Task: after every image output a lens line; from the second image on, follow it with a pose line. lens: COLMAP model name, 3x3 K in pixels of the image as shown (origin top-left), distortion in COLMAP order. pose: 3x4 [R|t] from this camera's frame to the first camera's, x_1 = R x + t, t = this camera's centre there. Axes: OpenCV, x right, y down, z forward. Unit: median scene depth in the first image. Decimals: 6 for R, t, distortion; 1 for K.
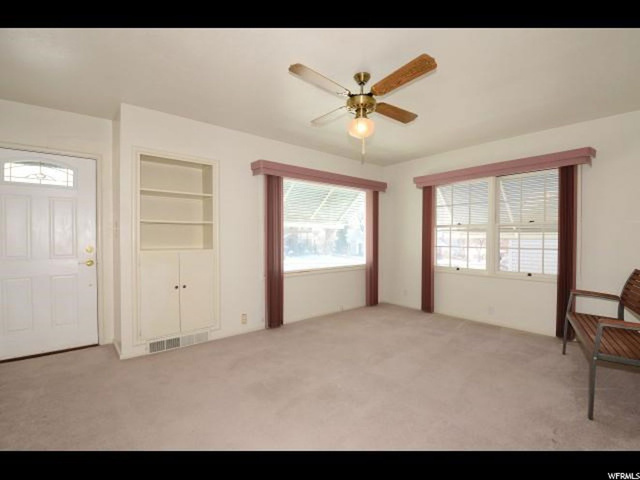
lens RADIAL K [[320.7, 0, 333.2], [0, 320.7, 241.7], [0, 0, 1]] dist [0.000516, -0.001780]
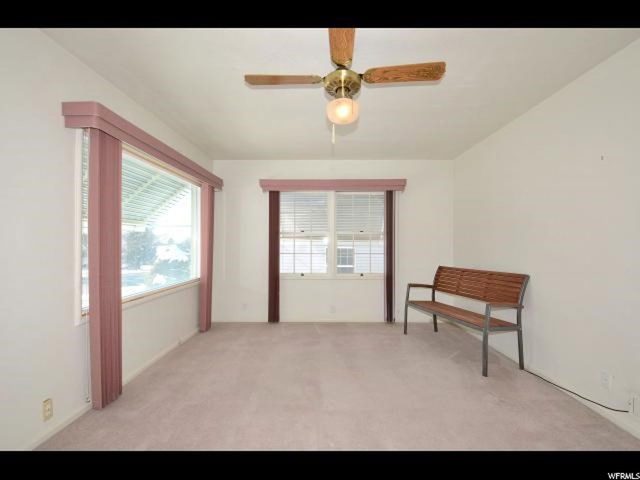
lens RADIAL K [[300.7, 0, 320.0], [0, 300.7, 240.0], [0, 0, 1]] dist [-0.001962, -0.000441]
pose [[0.642015, 0.007596, 0.766655, -0.349799], [0.009344, 0.999799, -0.017731, -0.010267], [-0.766635, 0.018547, 0.641815, 0.367533]]
